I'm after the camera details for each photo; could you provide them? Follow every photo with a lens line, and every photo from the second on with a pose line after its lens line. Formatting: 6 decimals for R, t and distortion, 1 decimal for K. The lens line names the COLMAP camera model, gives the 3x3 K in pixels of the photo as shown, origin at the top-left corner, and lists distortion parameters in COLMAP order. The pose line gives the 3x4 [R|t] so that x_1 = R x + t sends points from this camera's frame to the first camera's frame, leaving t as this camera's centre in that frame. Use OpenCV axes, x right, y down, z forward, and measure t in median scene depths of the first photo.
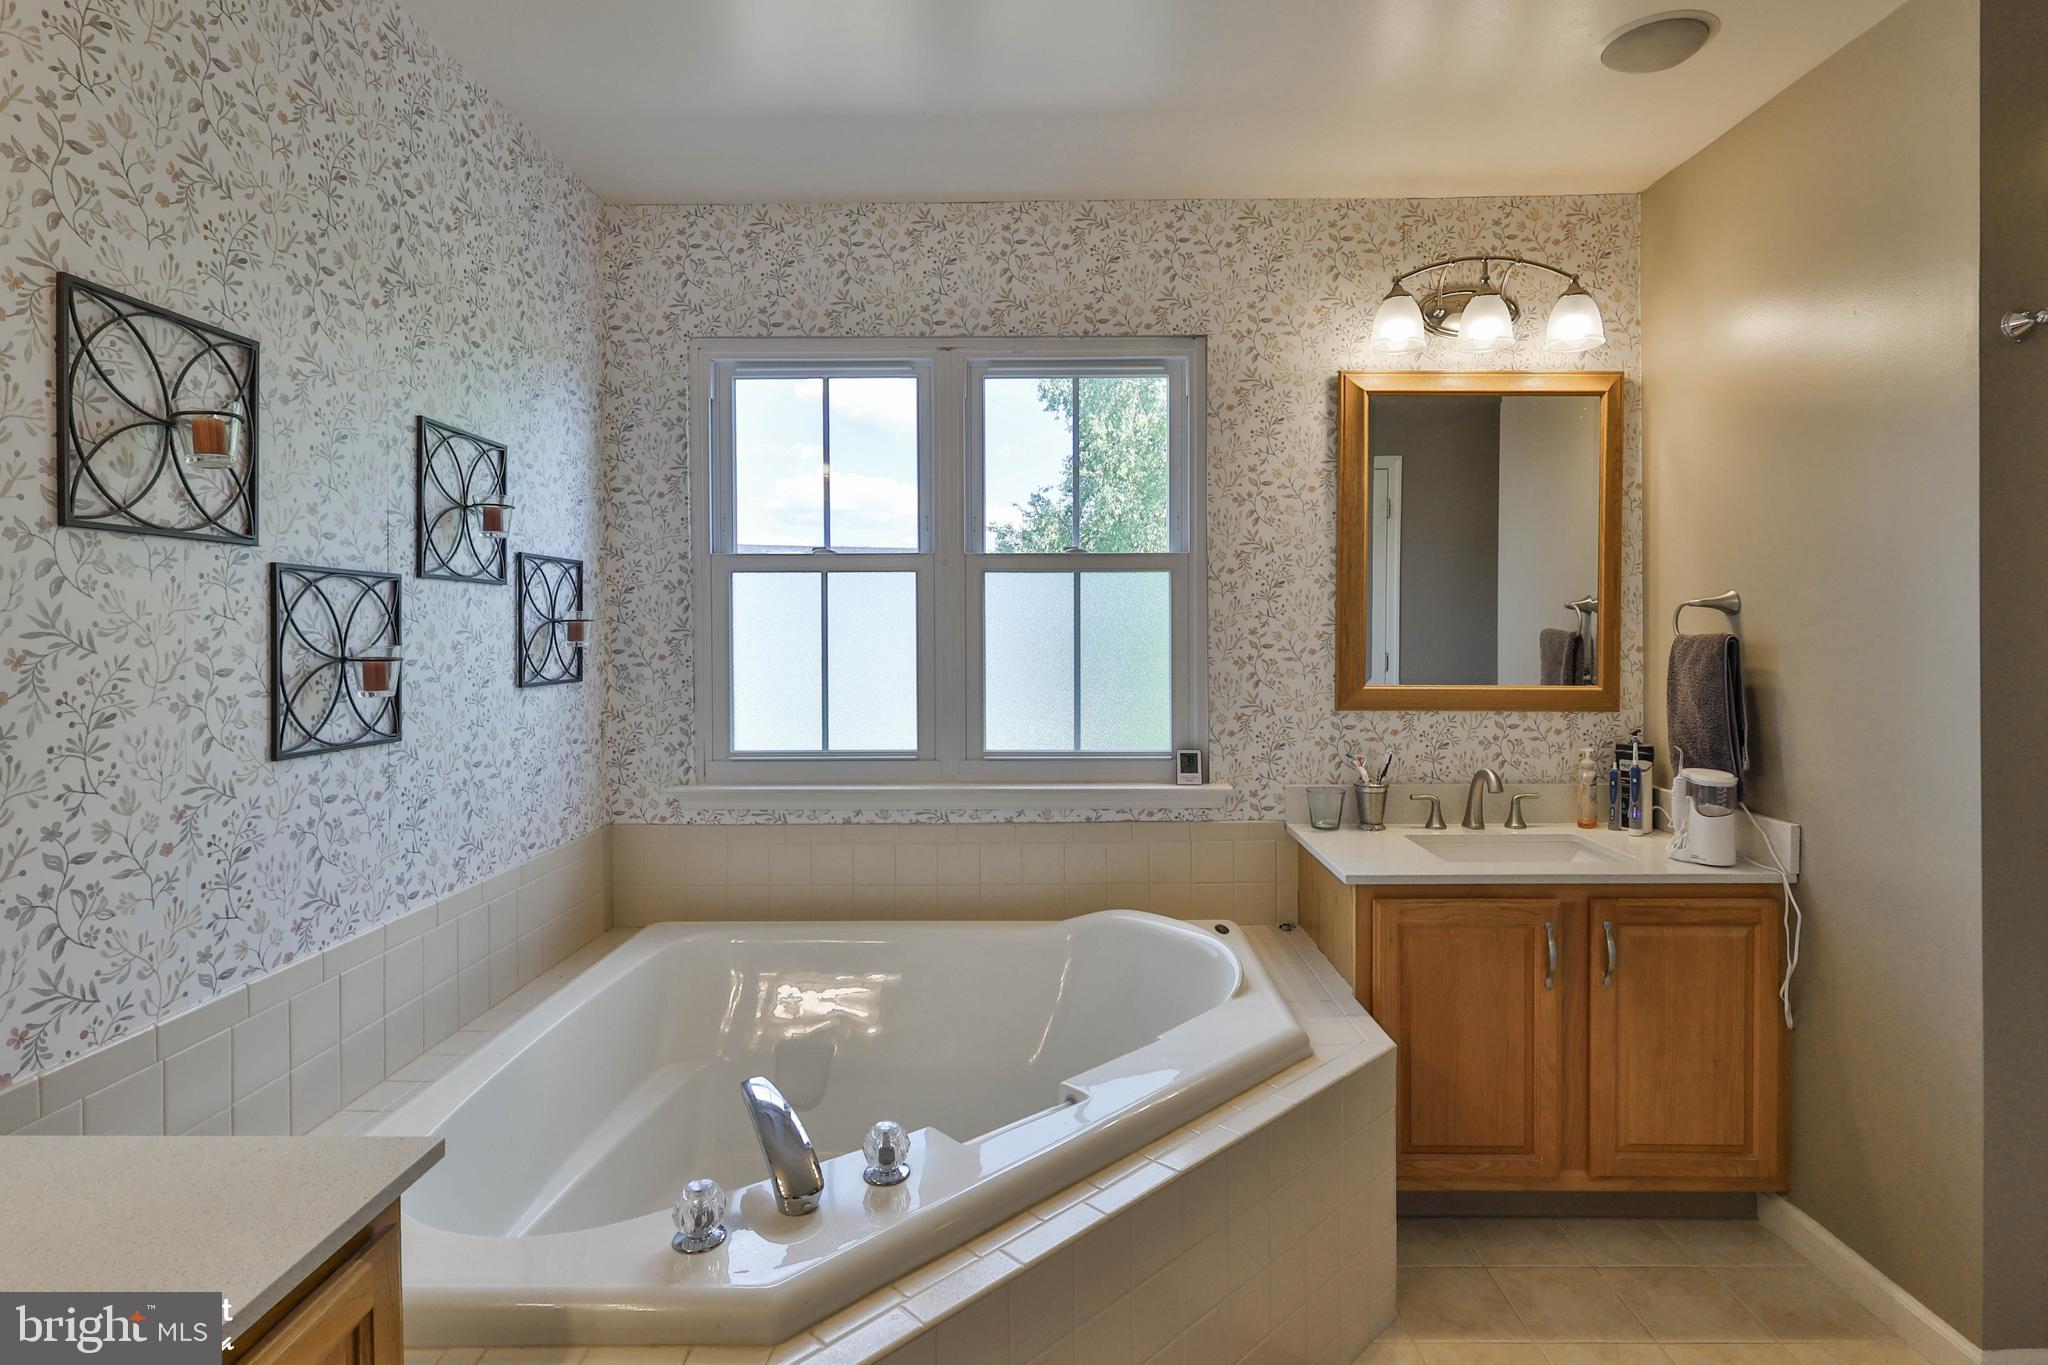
lens RADIAL K [[985.7, 0, 1078.8], [0, 985.7, 624.6], [0, 0, 1]] dist [0.002024, 0.000989]
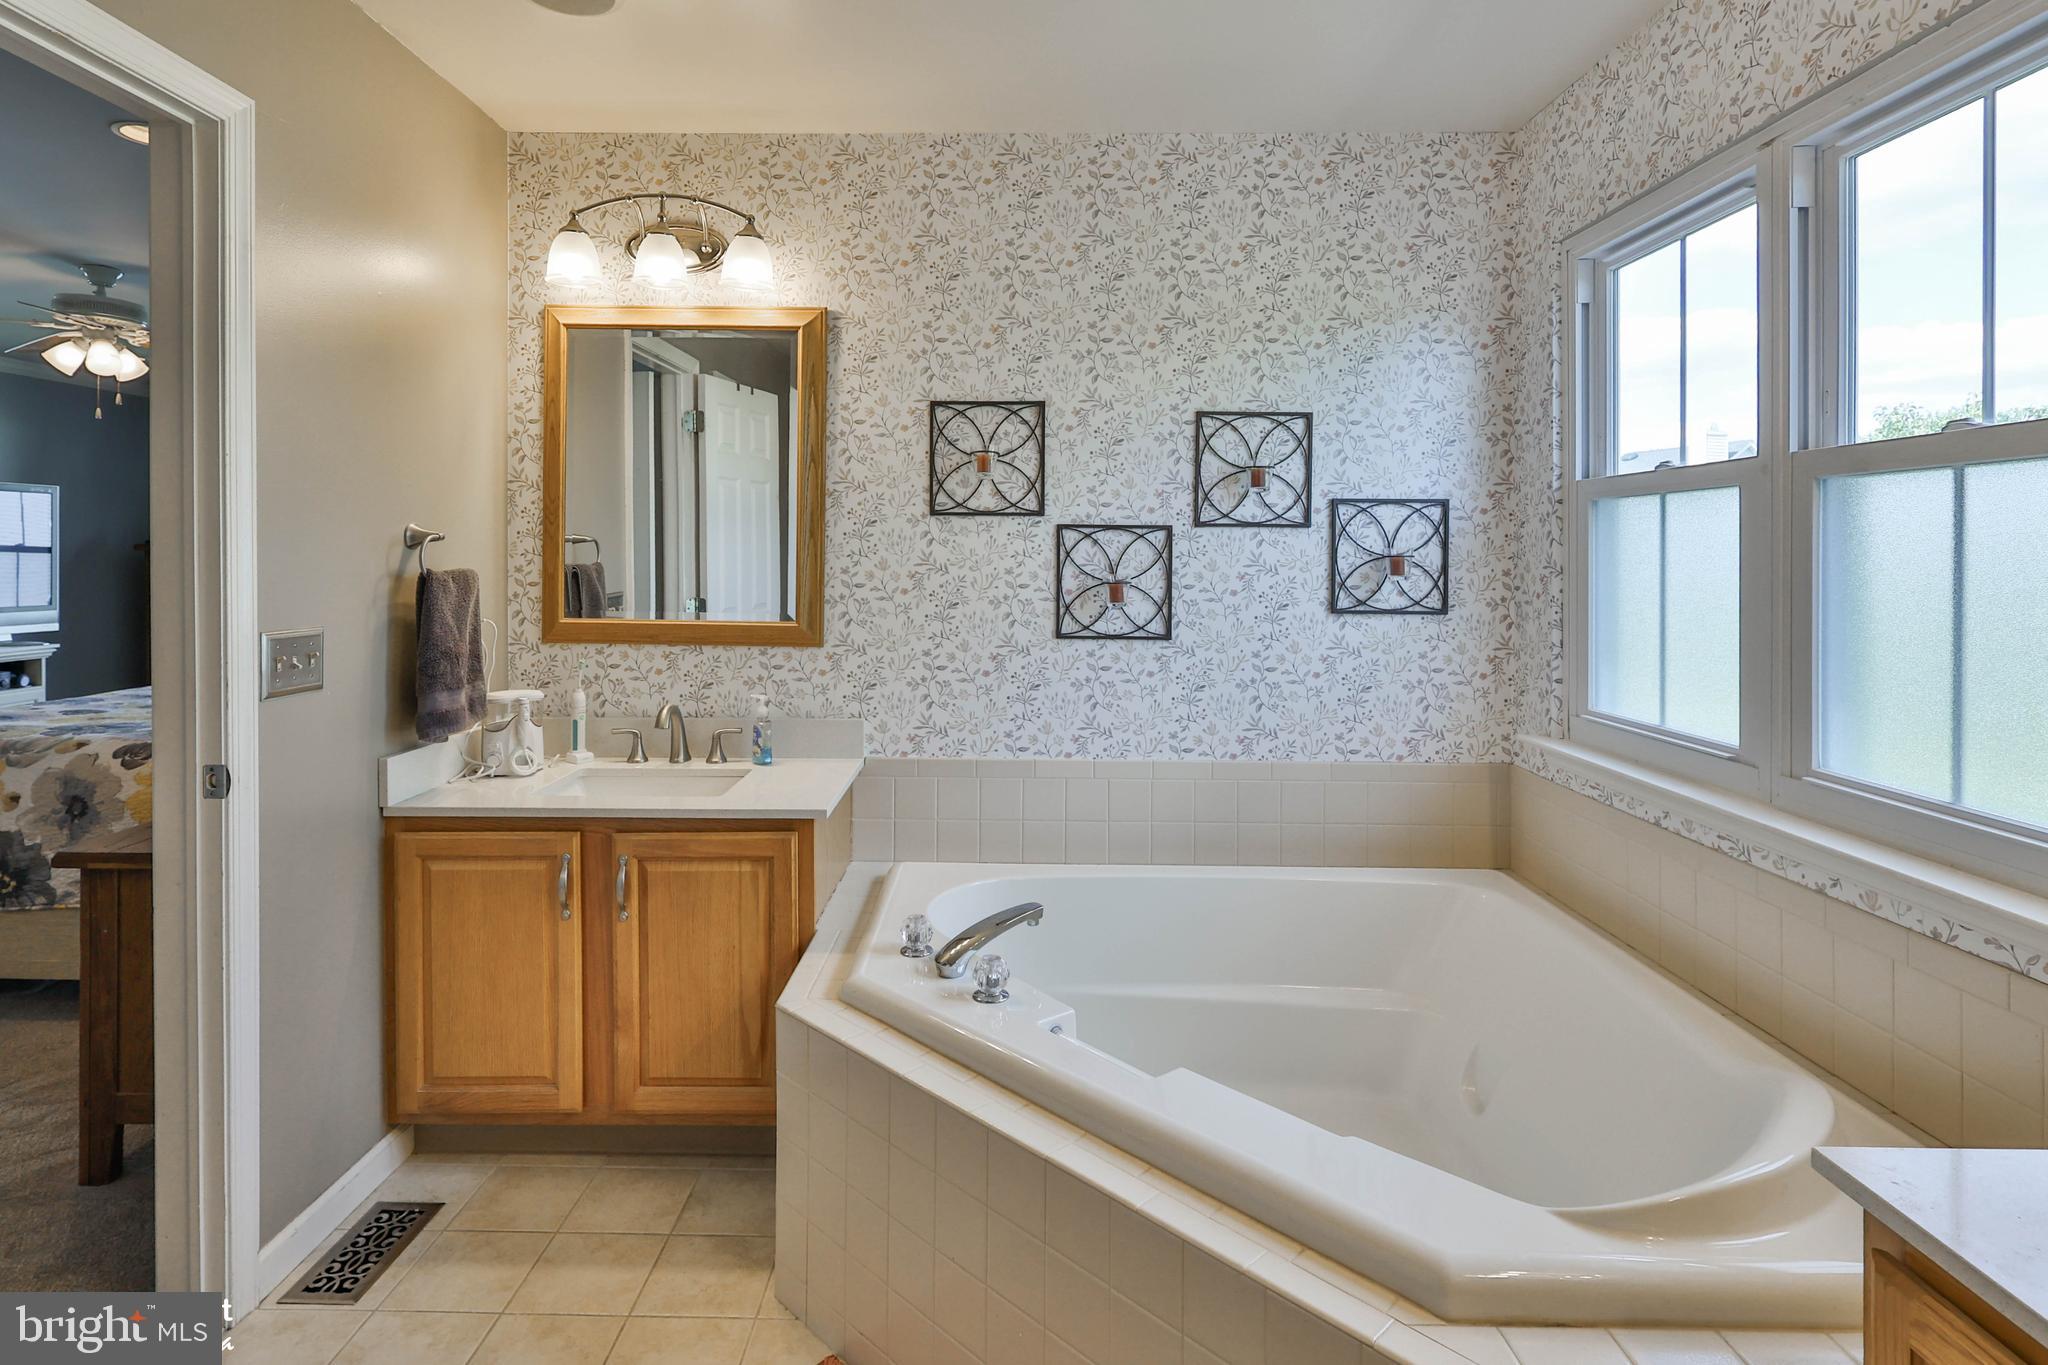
lens RADIAL K [[1068.1, 0, 1021.5], [0, 1068.1, 558.0], [0, 0, 1]] dist [-0.000102, 0.000062]
pose [[0.007423, 0.006395, -0.999952, 0.897636], [-0.000969, 0.999979, 0.006388, -0.013159], [0.999972, 0.000922, 0.007429, 0.778670]]
